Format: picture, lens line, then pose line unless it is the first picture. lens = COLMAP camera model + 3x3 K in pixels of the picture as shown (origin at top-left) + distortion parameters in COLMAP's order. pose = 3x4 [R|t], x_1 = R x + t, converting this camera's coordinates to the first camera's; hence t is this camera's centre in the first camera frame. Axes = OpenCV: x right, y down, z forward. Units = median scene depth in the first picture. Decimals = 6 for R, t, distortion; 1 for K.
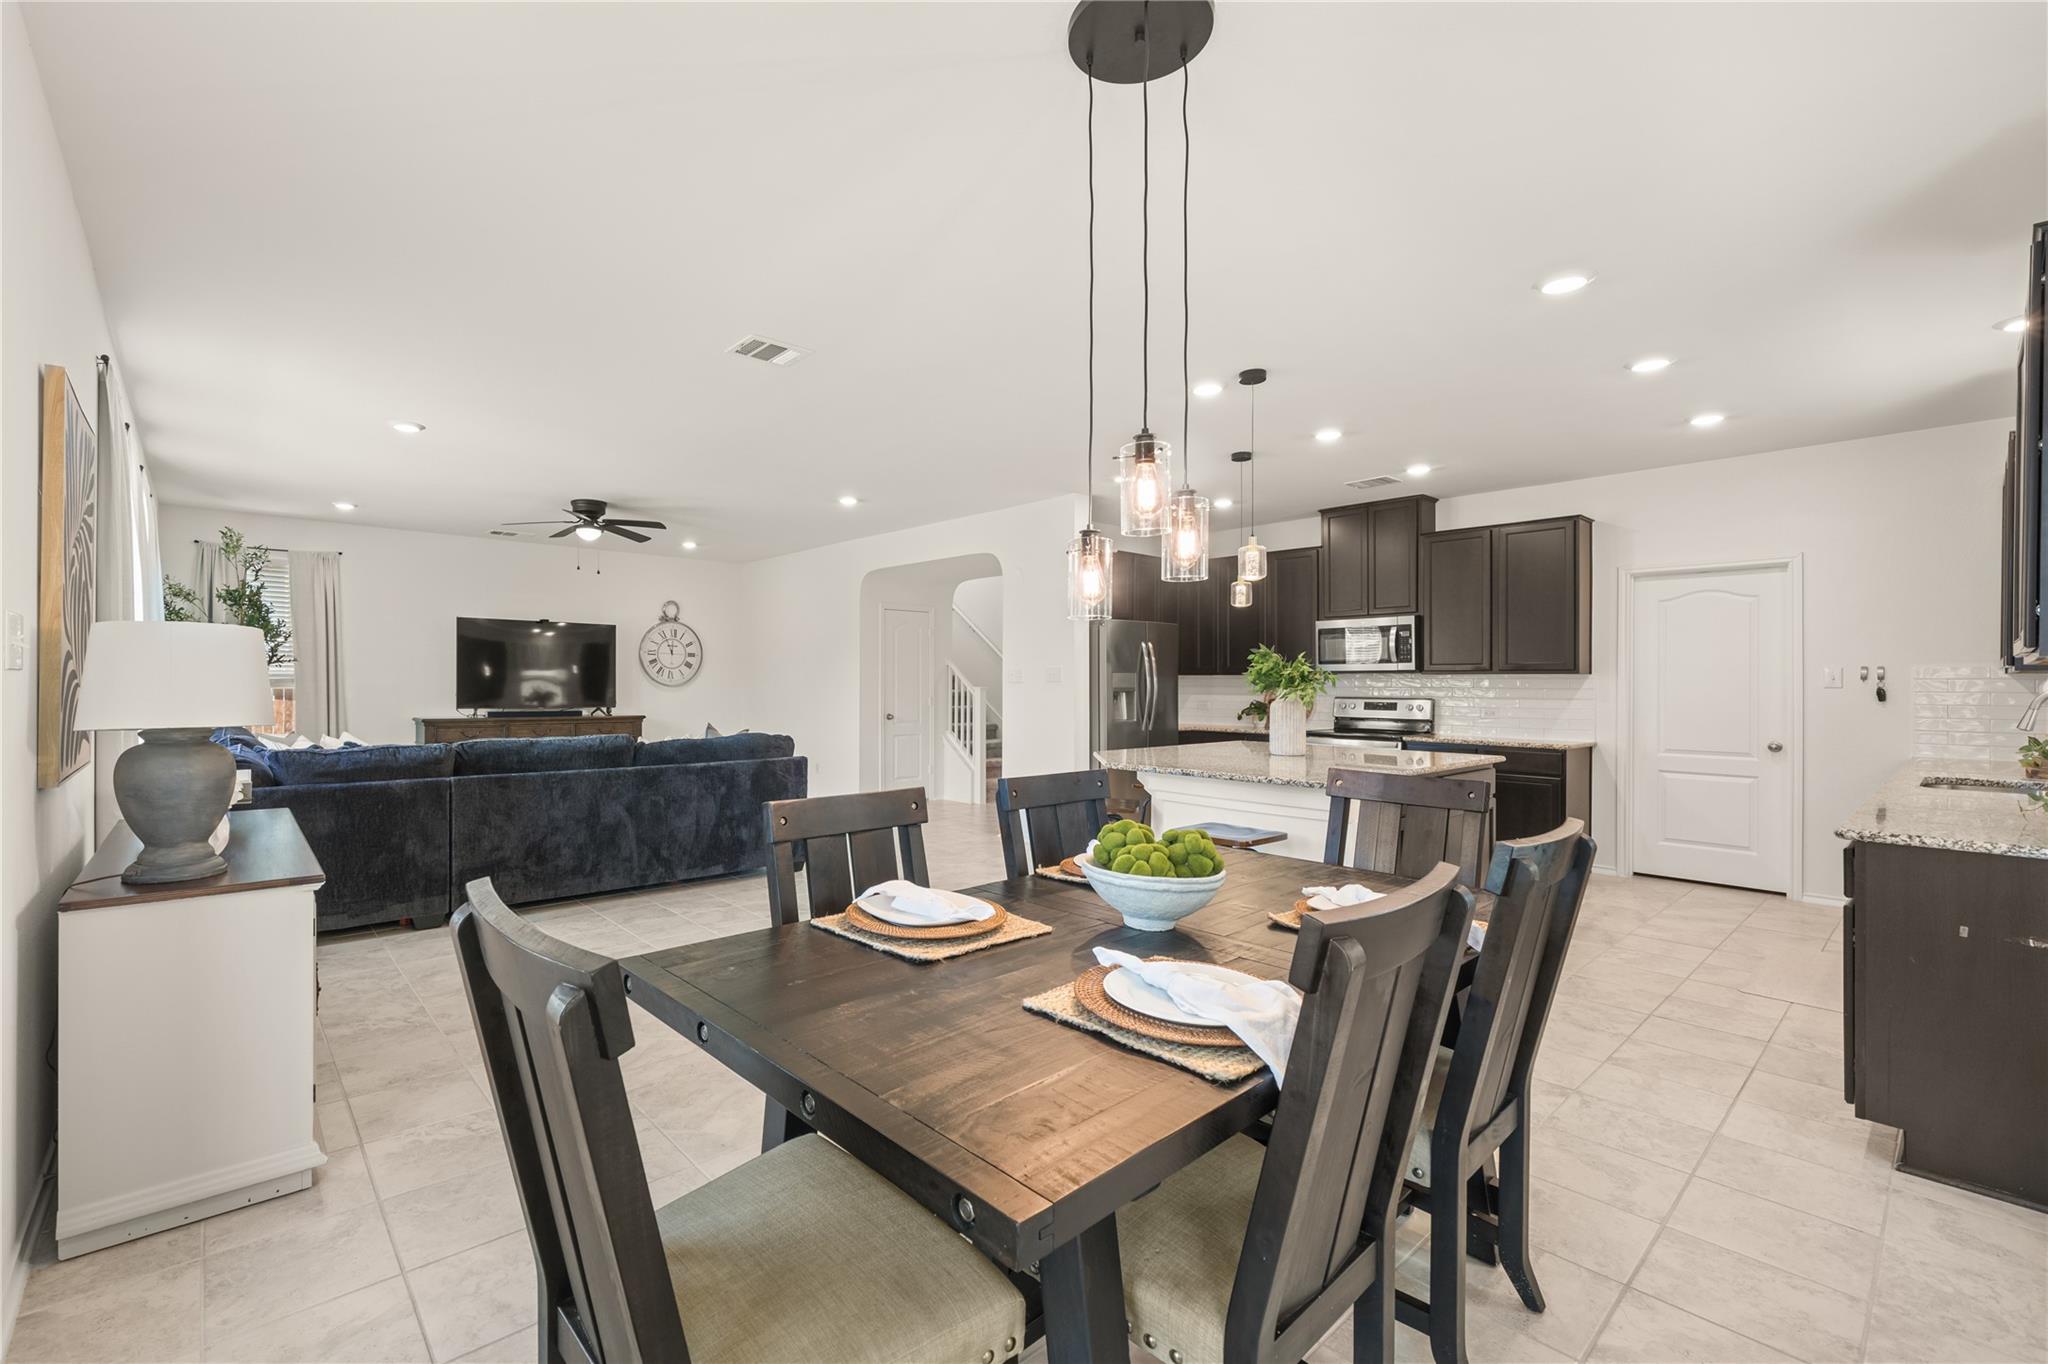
lens RADIAL K [[874.5, 0, 915.4], [0, 874.5, 680.6], [0, 0, 1]] dist [-0.000265, -0.000051]
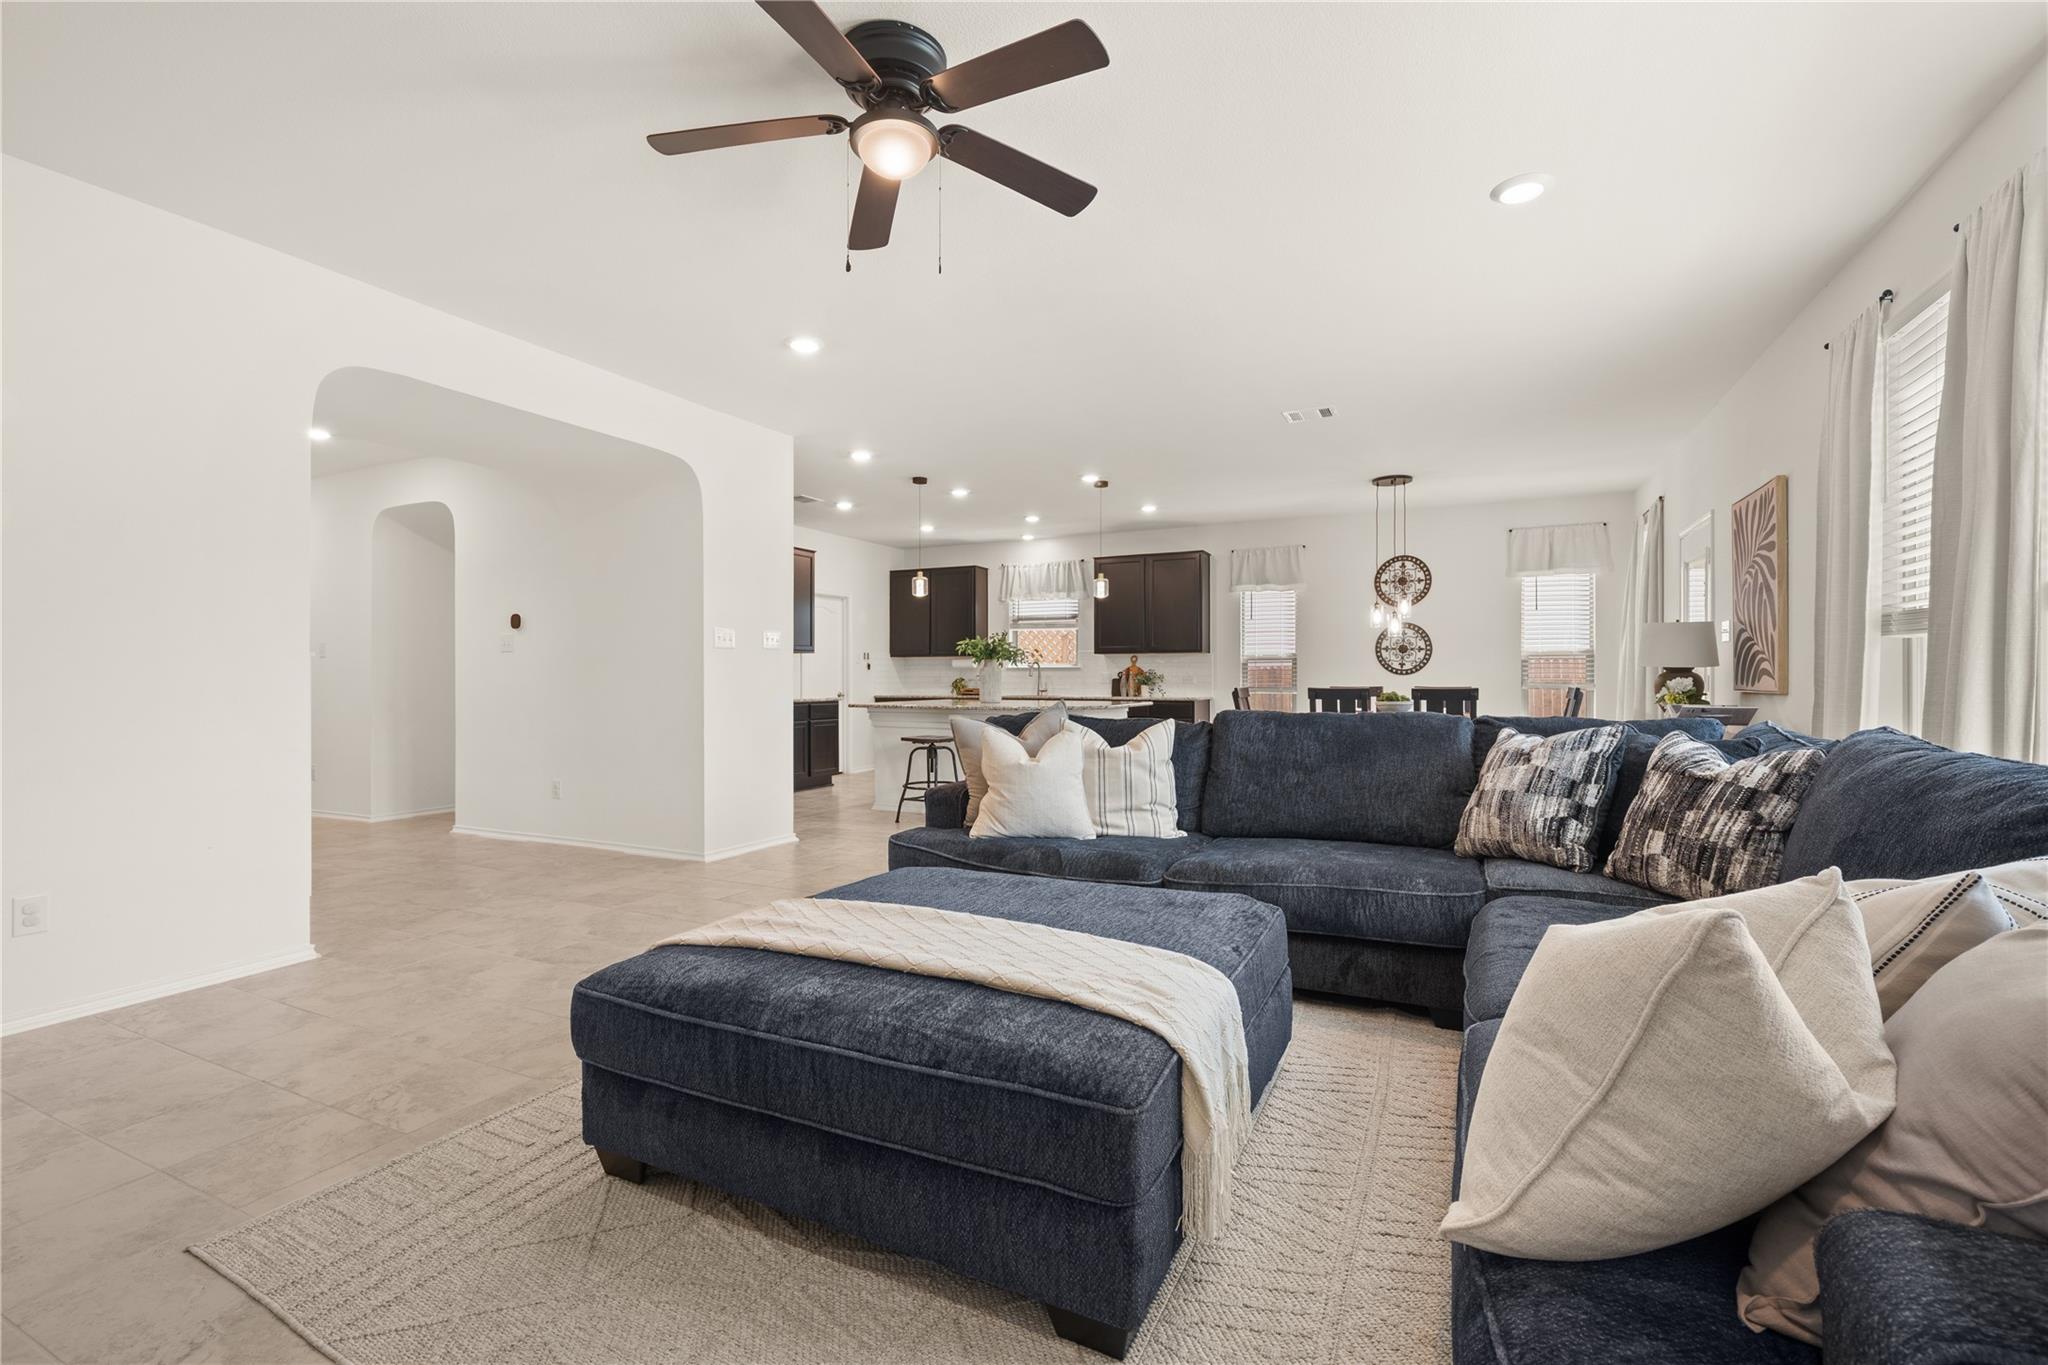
lens RADIAL K [[895.0, 0, 1024.0], [0, 895.0, 682.5], [0, 0, 1]] dist [0.000521, -0.000289]
pose [[-0.416865, -0.010029, 0.908913, -0.718489], [-0.001692, 0.999946, 0.010257, 0.023271], [-0.908967, 0.002739, -0.416860, 1.127639]]
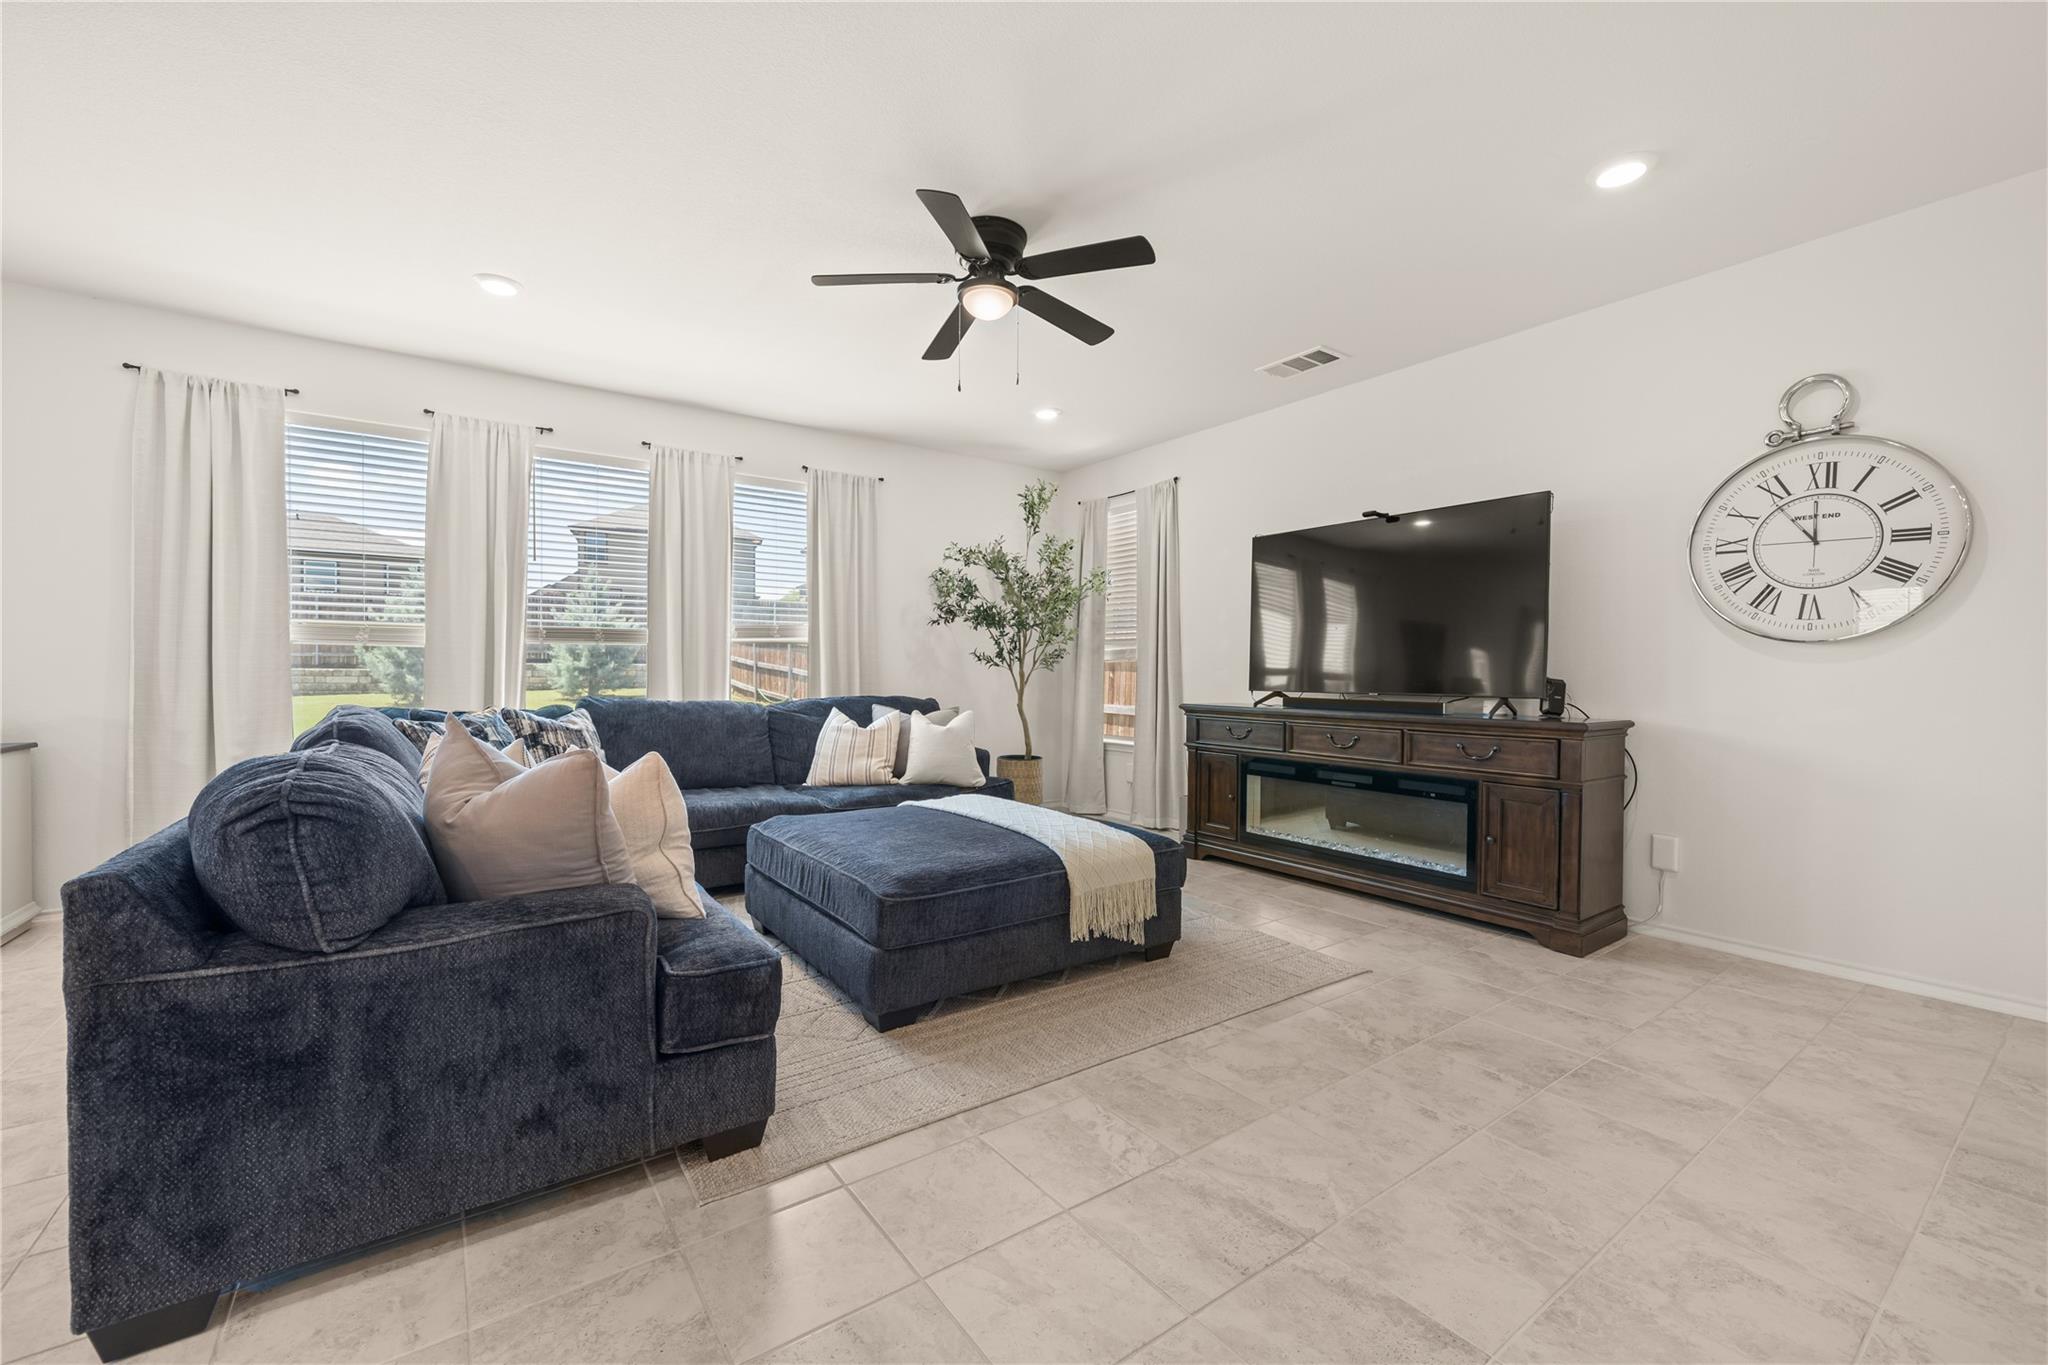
lens RADIAL K [[824.1, 0, 1014.4], [0, 824.1, 676.8], [0, 0, 1]] dist [0.001392, -0.000095]
pose [[-0.074080, -0.003590, -0.997246, 0.060865], [-0.001357, 0.999993, -0.003499, 0.029359], [0.997251, 0.001094, -0.074085, 1.077893]]
